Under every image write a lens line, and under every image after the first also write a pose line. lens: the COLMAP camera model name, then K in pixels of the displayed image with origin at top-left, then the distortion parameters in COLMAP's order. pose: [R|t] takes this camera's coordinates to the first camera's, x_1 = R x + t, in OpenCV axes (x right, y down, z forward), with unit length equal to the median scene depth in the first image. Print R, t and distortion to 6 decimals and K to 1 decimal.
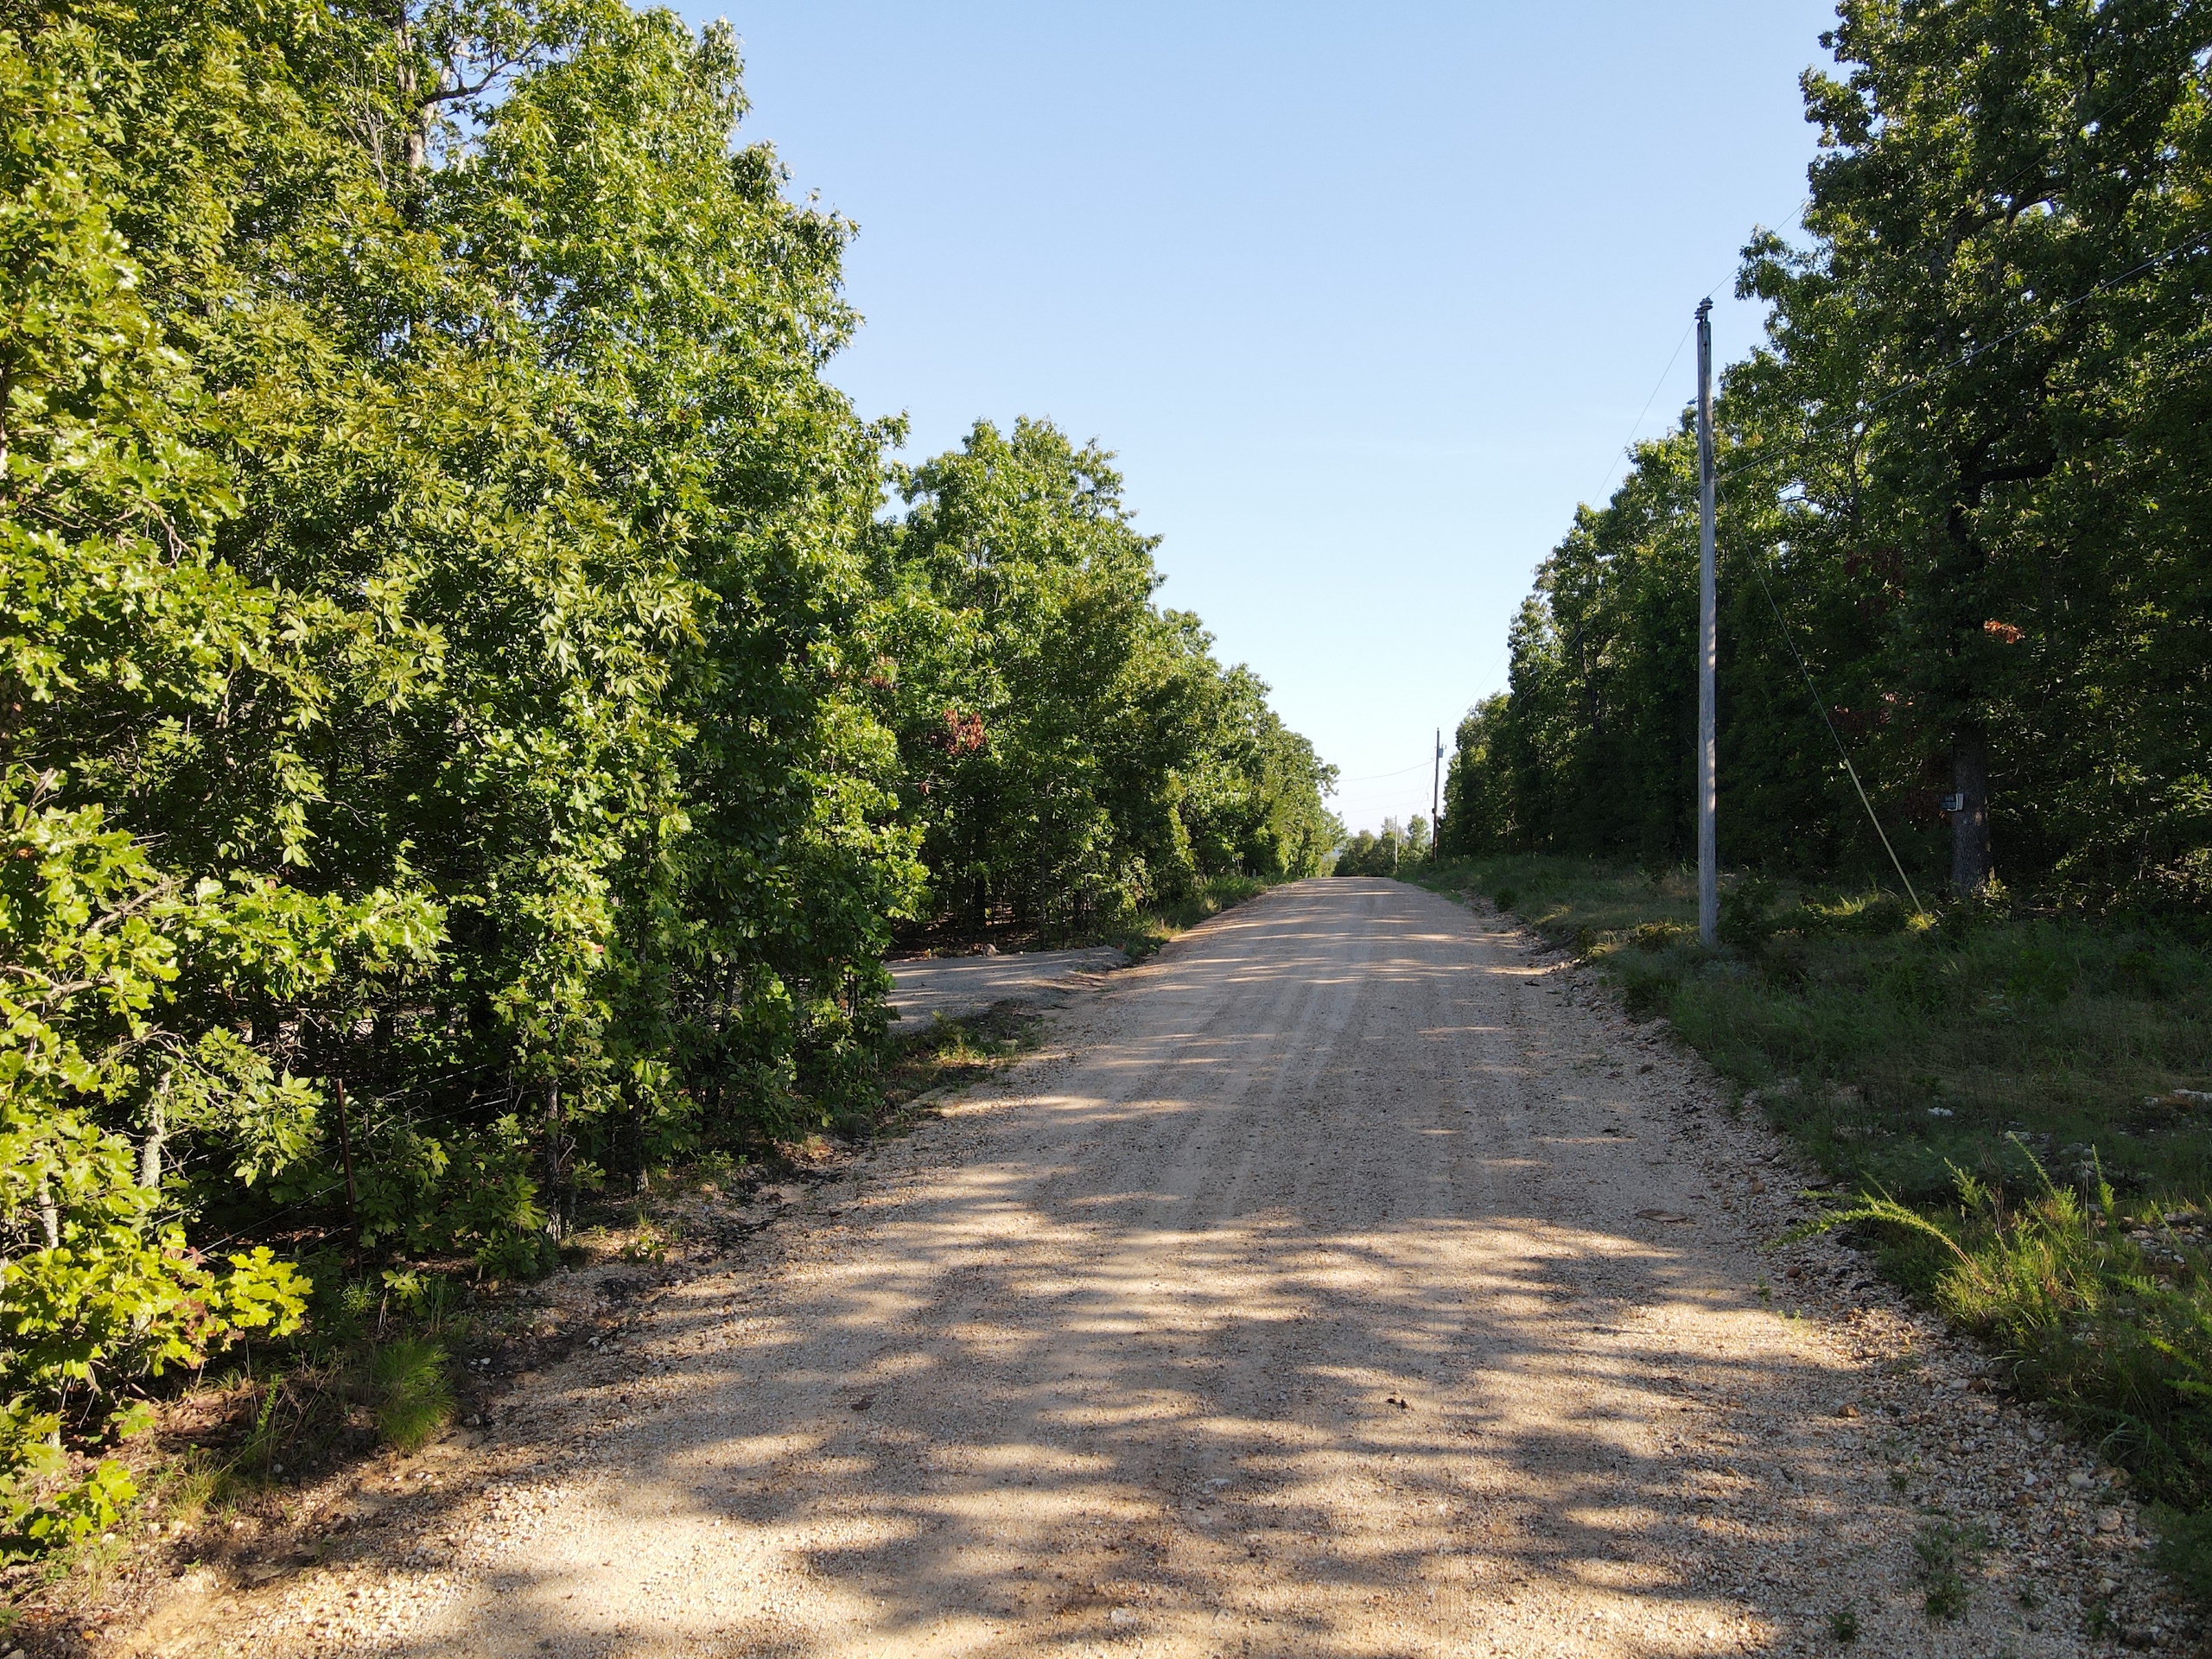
lens RADIAL K [[1620.7, 0, 1108.1], [0, 1620.7, 830.3], [0, 0, 1]] dist [0.003684, 0.014313]
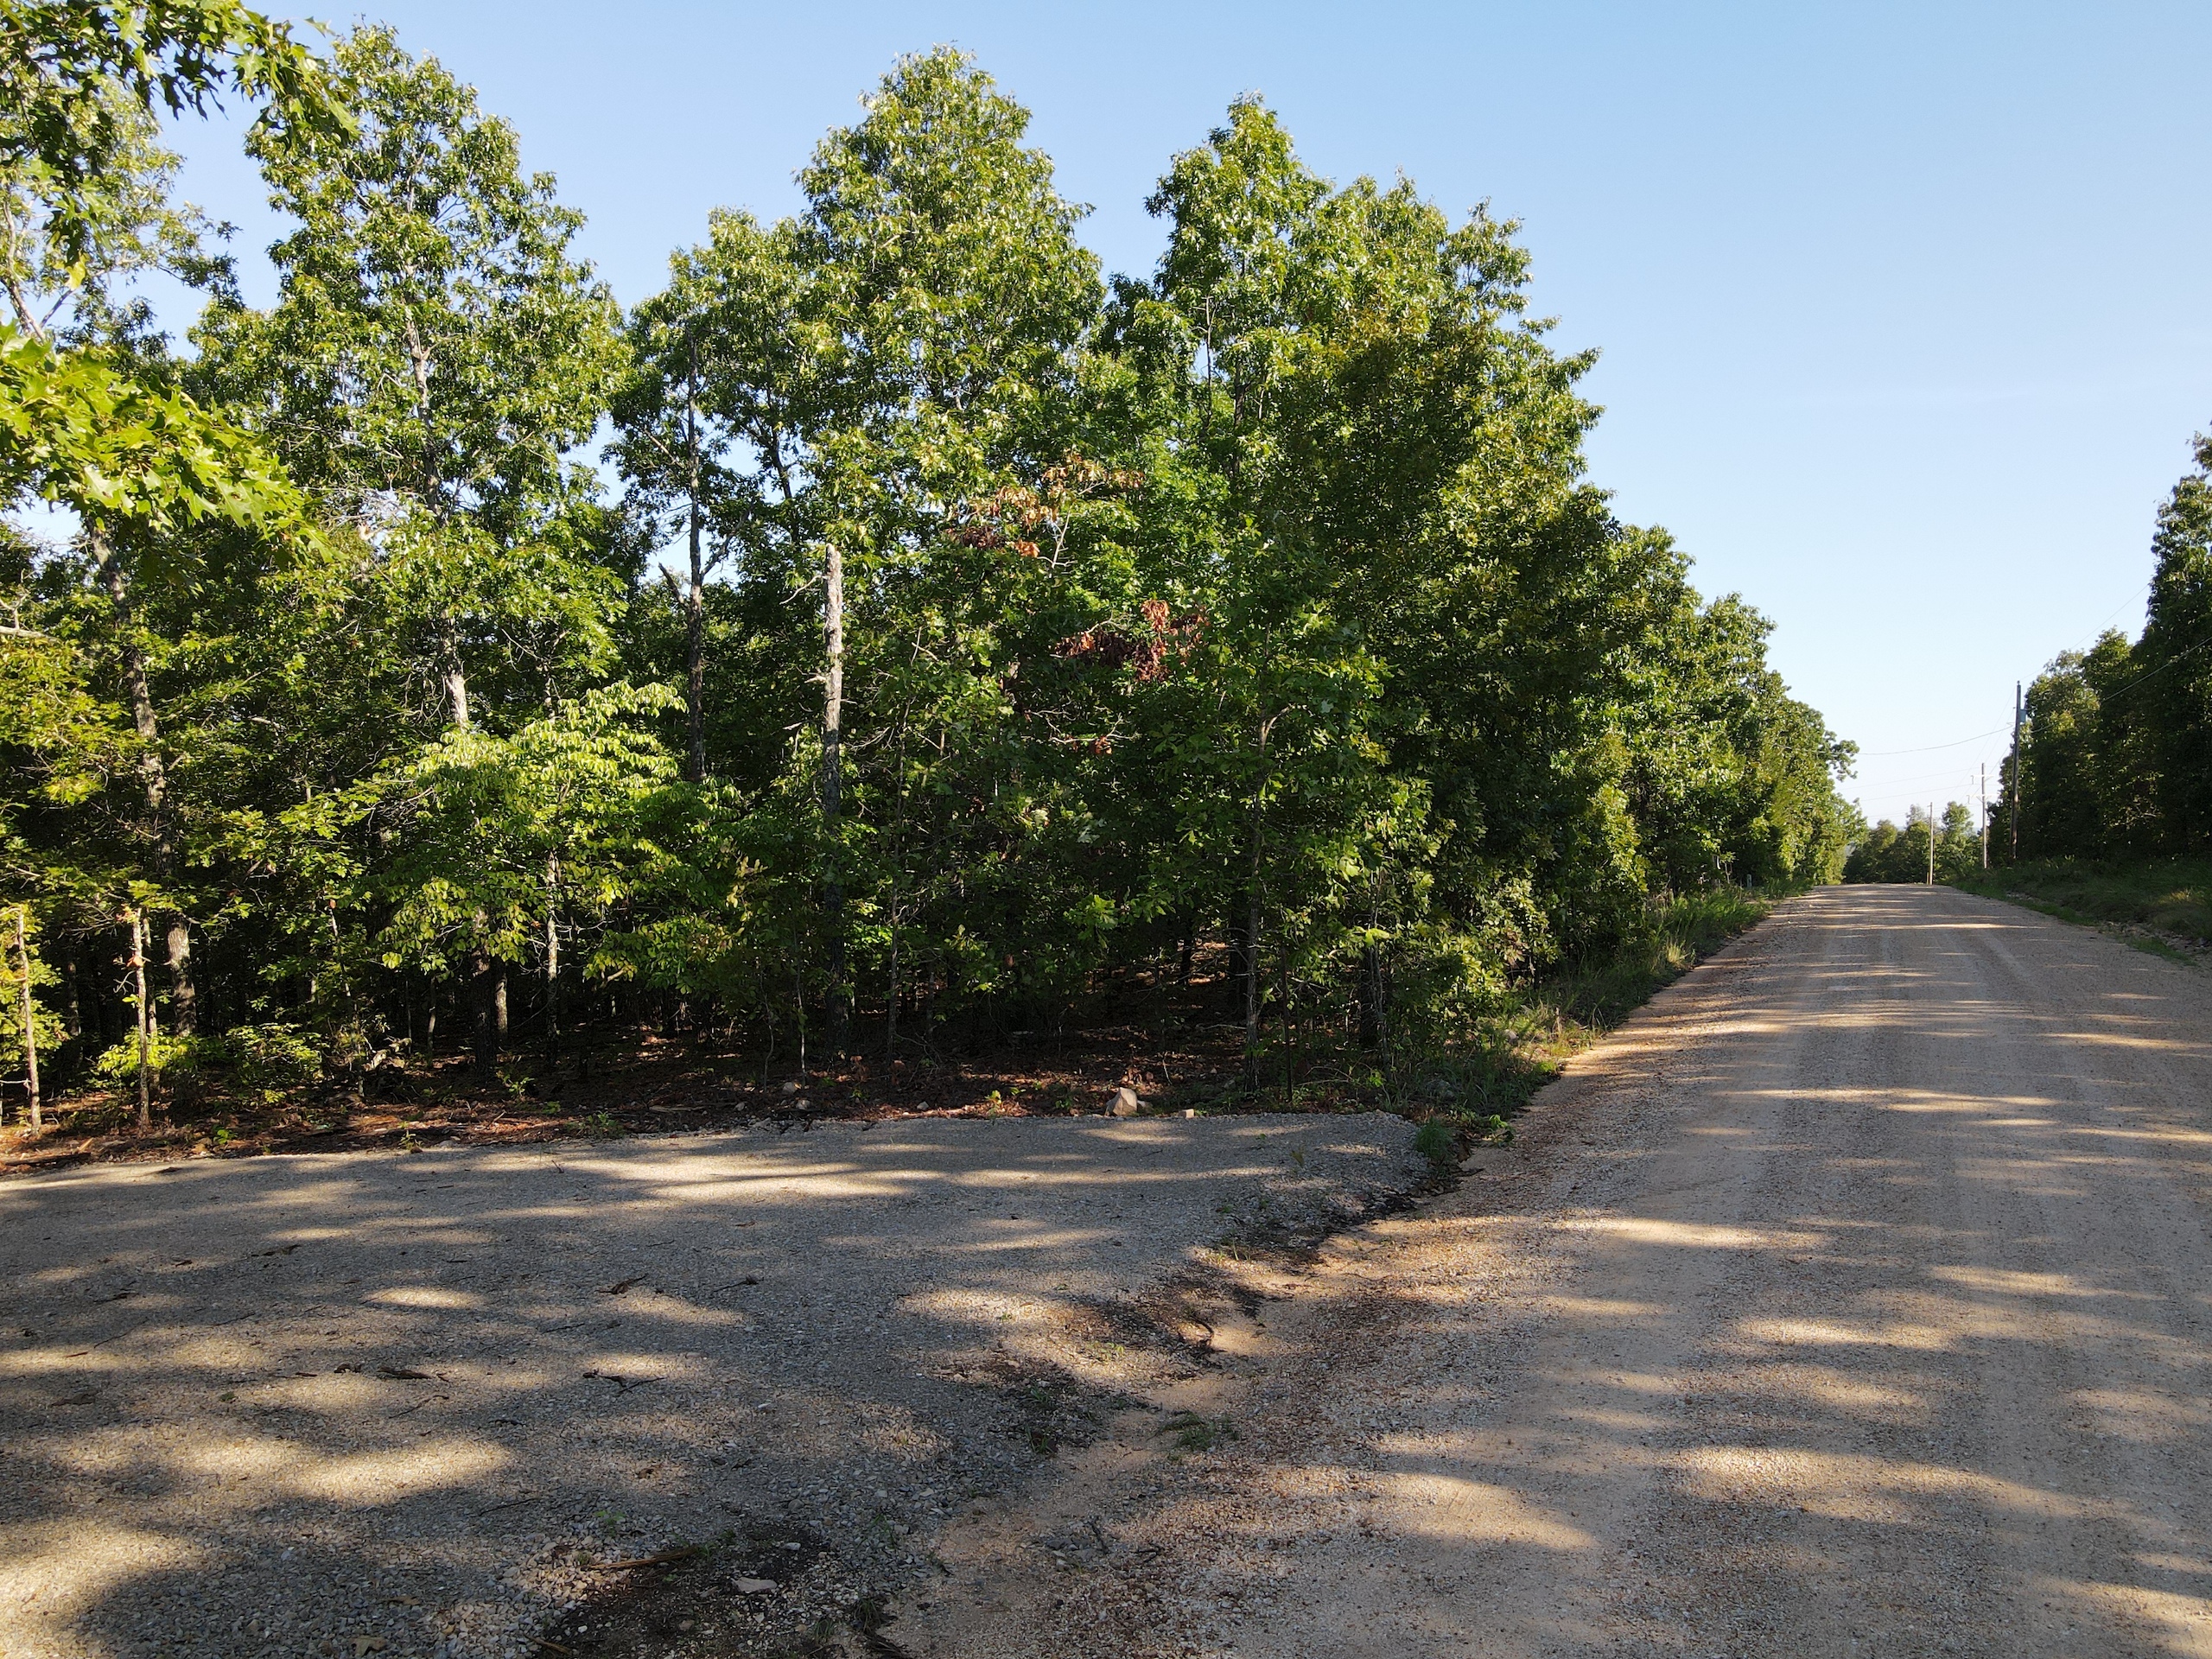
lens RADIAL K [[1620.7, 0, 1096.9], [0, 1620.7, 831.5], [0, 0, 1]] dist [0.003684, 0.014313]
pose [[0.958318, 0.000720, -0.285704, 0.017317], [0.001133, 0.999979, 0.006318, -0.000593], [0.285702, -0.006379, 0.958297, 0.215760]]
